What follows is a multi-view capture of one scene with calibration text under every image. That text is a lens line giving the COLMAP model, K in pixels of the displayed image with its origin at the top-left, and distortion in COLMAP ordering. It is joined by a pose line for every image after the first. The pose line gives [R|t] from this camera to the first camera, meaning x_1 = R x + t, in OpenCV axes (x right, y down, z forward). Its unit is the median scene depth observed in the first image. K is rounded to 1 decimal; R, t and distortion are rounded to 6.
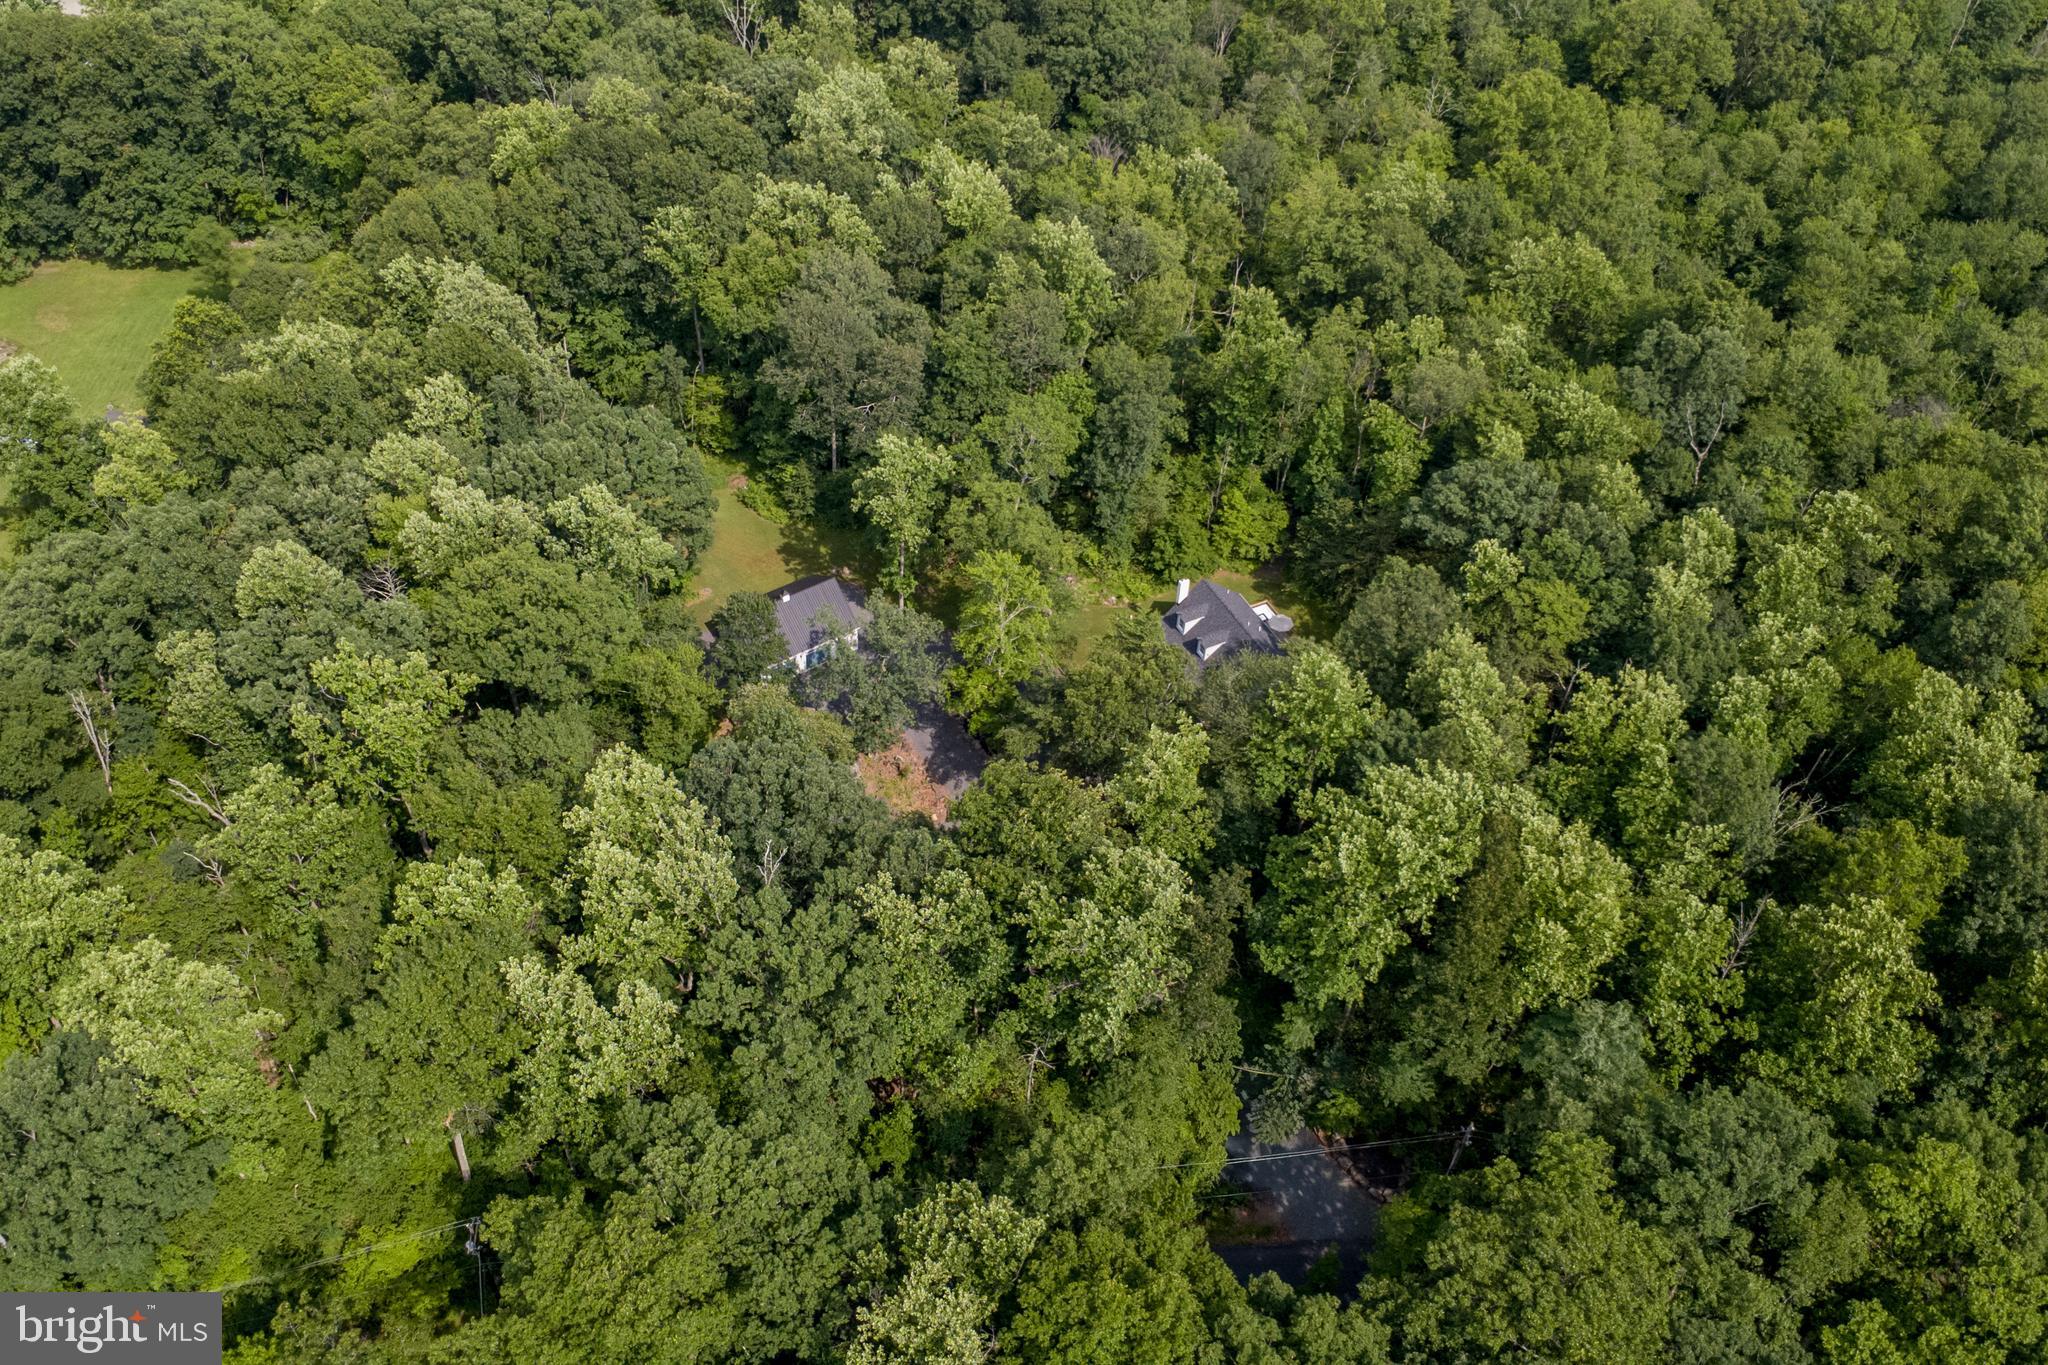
lens RADIAL K [[1714.5, 0, 973.9], [0, 1714.5, 687.8], [0, 0, 1]] dist [0.001485, 0.000037]
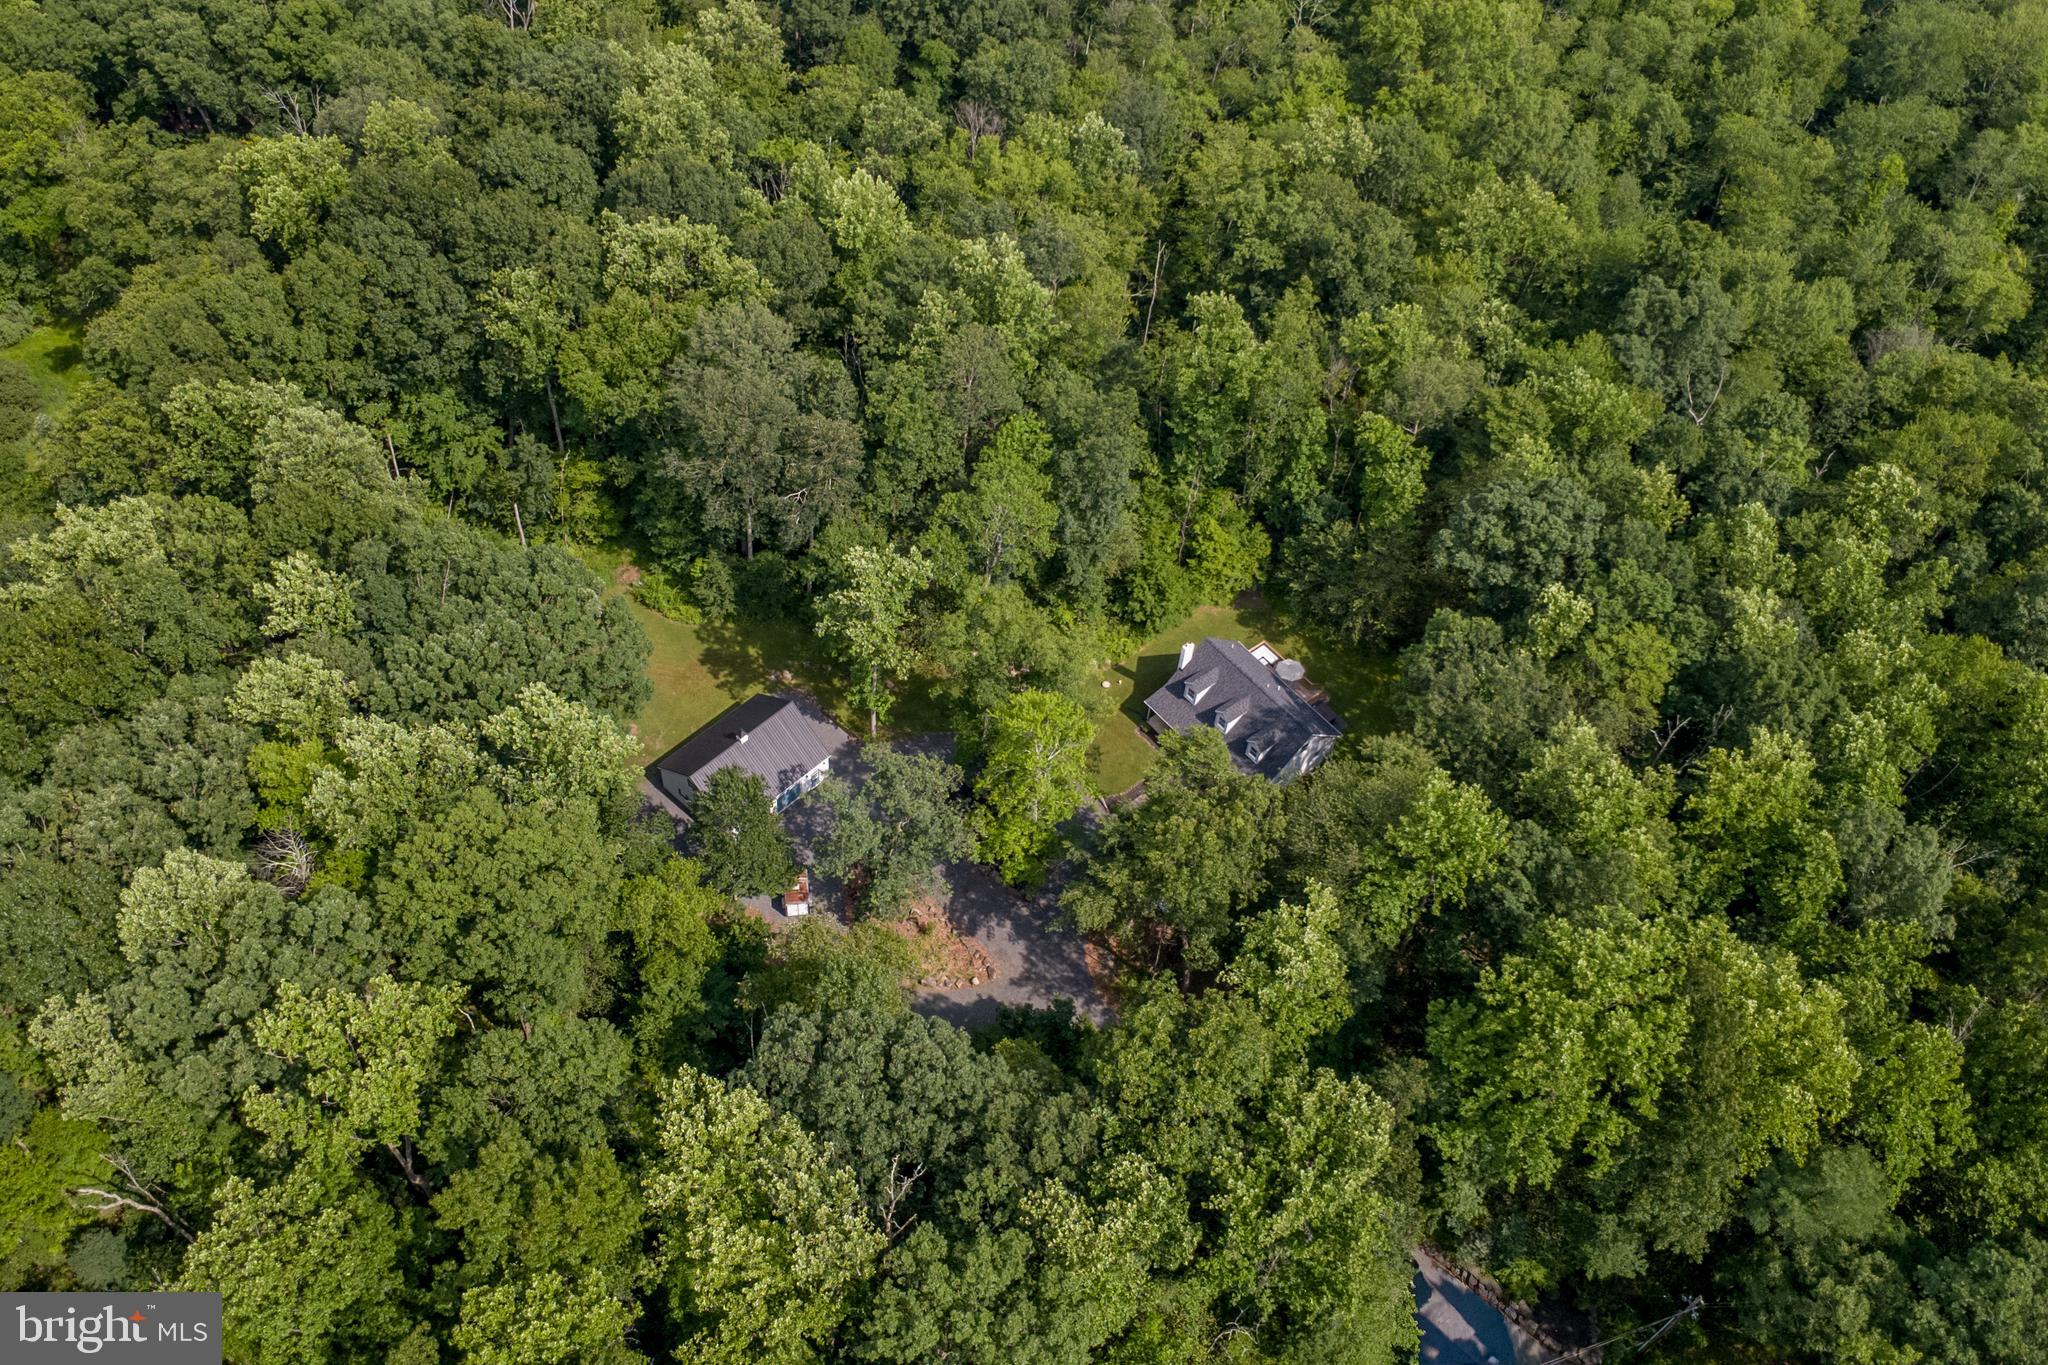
lens RADIAL K [[1714.5, 0, 973.9], [0, 1714.5, 687.8], [0, 0, 1]] dist [0.001485, 0.000037]
pose [[0.975446, -0.154686, 0.156773, -0.119125], [0.137372, 0.983717, 0.115887, -0.148806], [-0.172146, -0.091506, 0.980812, 0.142545]]
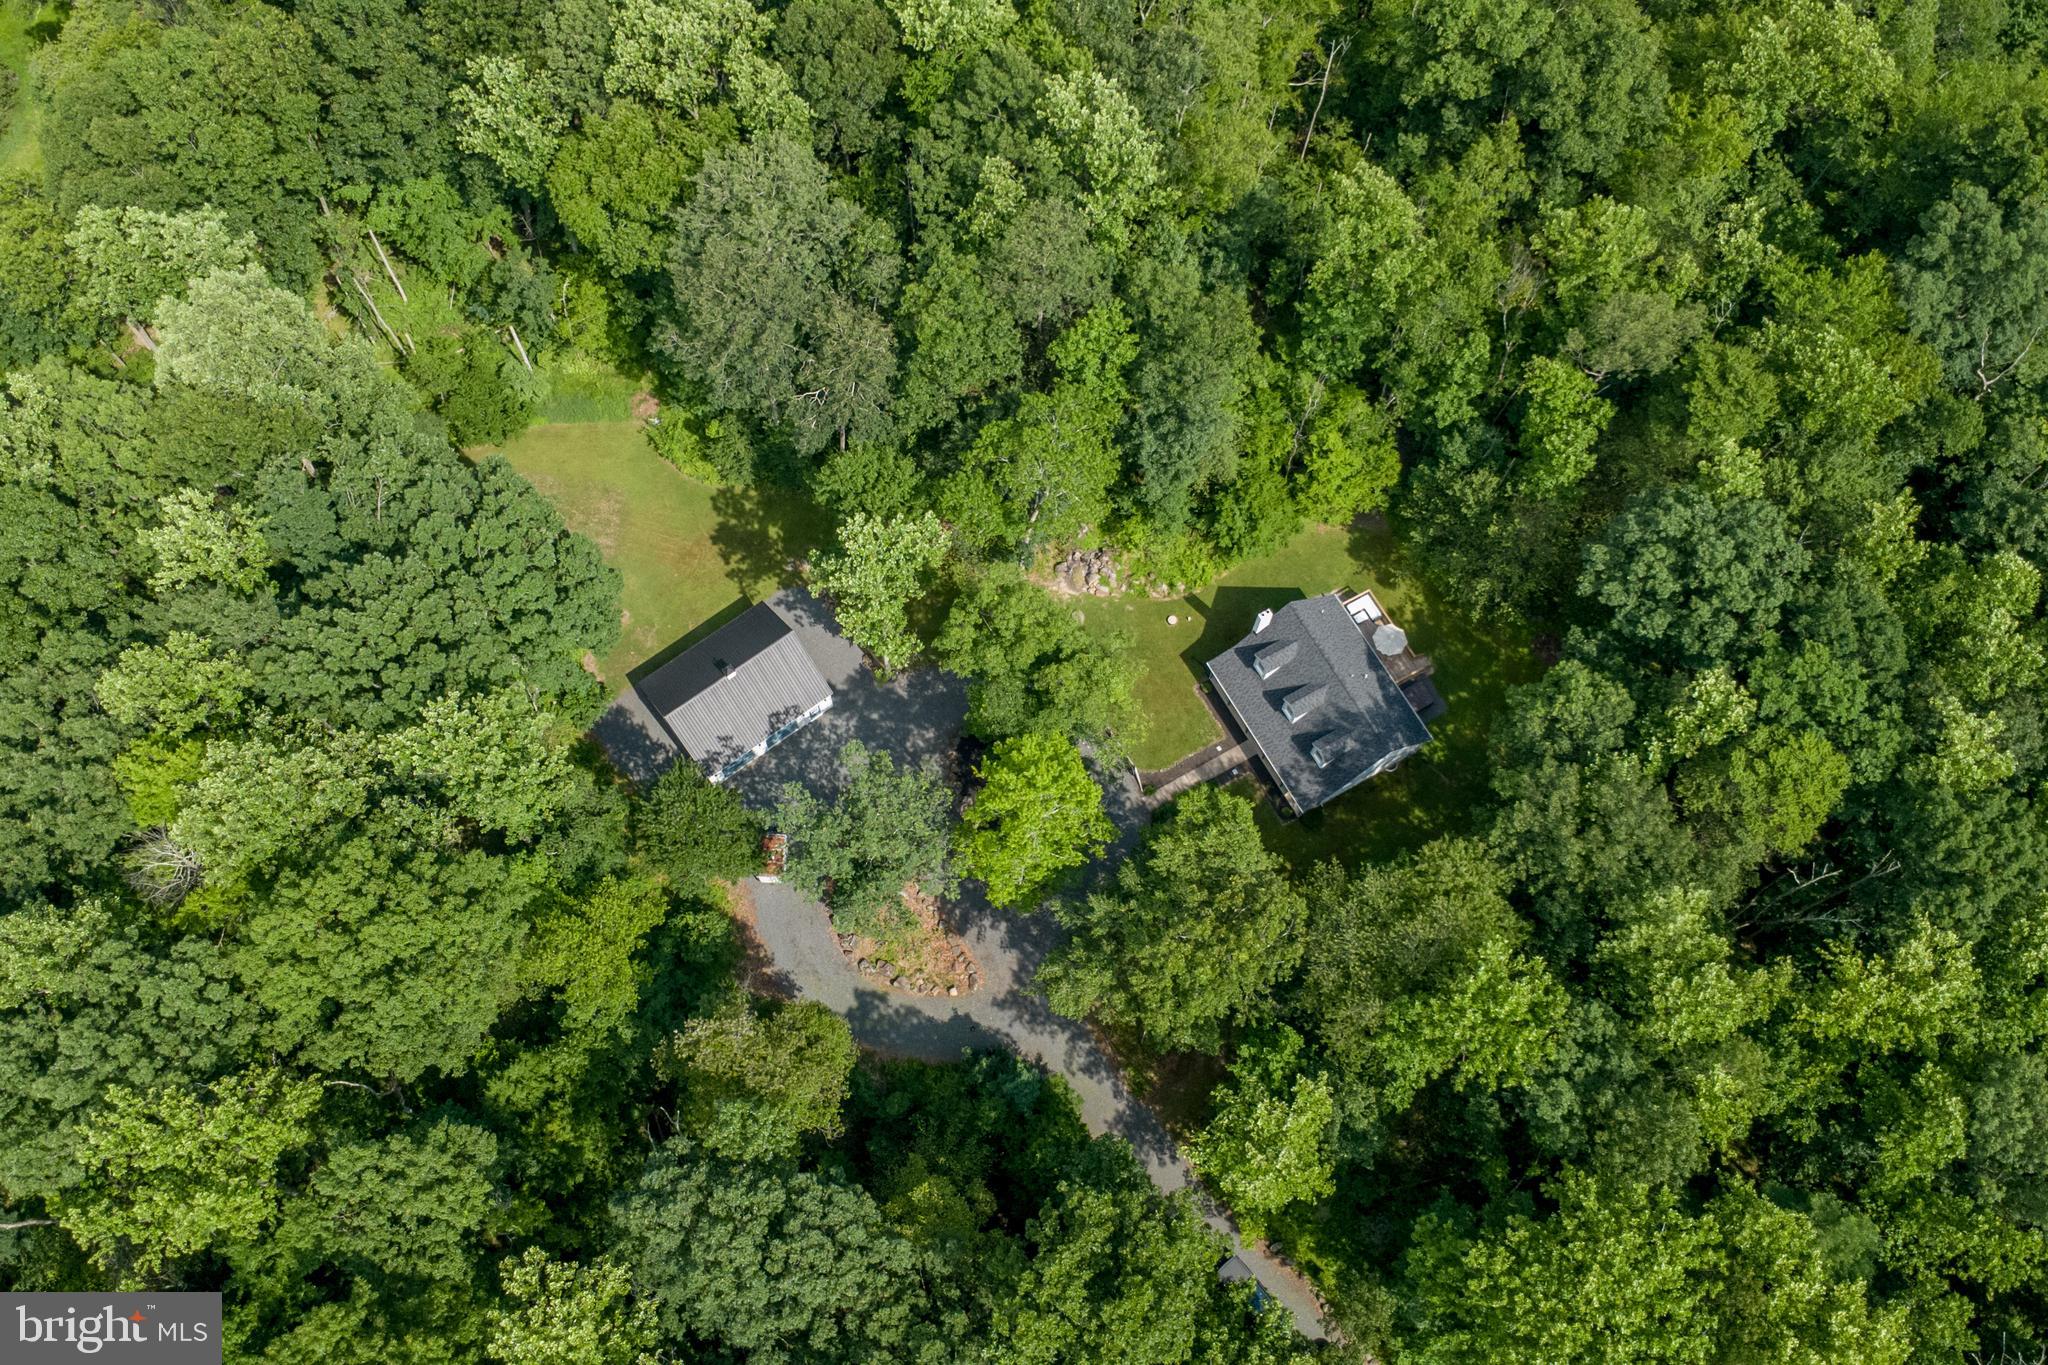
lens RADIAL K [[1665.6, 0, 994.1], [0, 1665.6, 675.6], [0, 0, 1]] dist [0.001616, -0.004334]
pose [[0.997930, -0.064202, 0.003811, 0.001173], [0.056996, 0.910275, 0.410063, -0.319308], [-0.029796, -0.408997, 0.912049, 0.317147]]
